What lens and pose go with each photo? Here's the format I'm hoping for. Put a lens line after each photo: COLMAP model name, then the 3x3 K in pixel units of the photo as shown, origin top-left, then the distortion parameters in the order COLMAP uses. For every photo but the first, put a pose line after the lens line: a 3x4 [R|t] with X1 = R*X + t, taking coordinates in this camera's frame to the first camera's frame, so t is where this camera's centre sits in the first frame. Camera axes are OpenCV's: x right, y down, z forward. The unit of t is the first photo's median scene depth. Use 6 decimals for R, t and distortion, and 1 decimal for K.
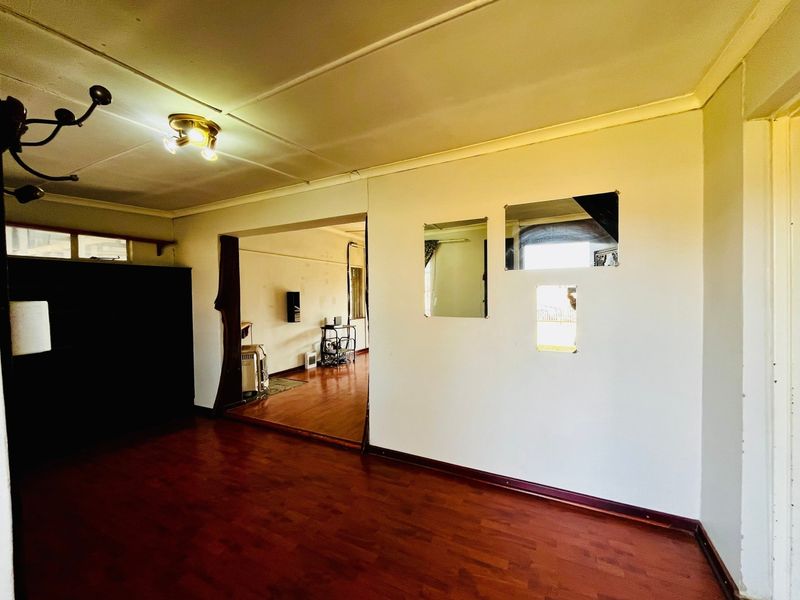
lens RADIAL K [[326.0, 0, 400.9], [0, 326.0, 296.4], [0, 0, 1]] dist [-0.002585, 0.000557]
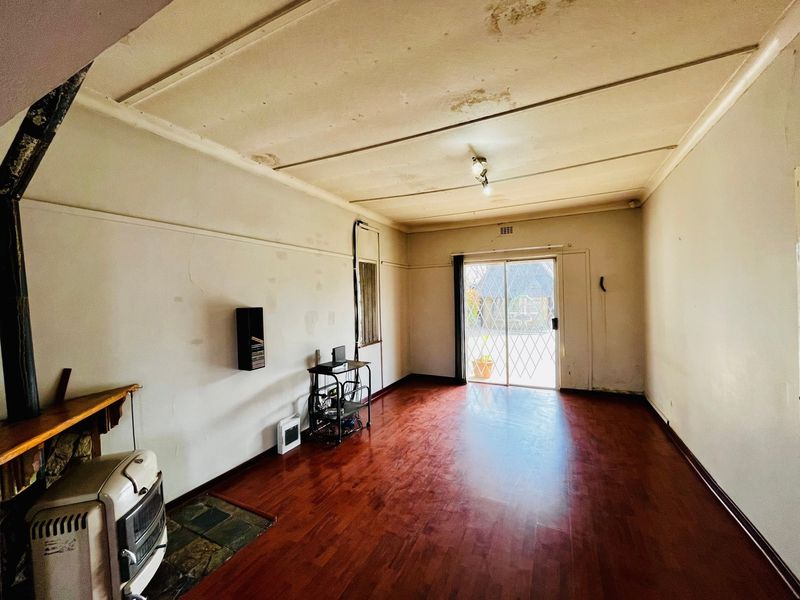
lens RADIAL K [[326.0, 0, 398.7], [0, 326.0, 303.9], [0, 0, 1]] dist [-0.002585, 0.000557]
pose [[0.999957, -0.007317, -0.005623, -0.088122], [0.007428, 0.999773, 0.019974, -0.025453], [0.005476, -0.020014, 0.999785, 0.448558]]
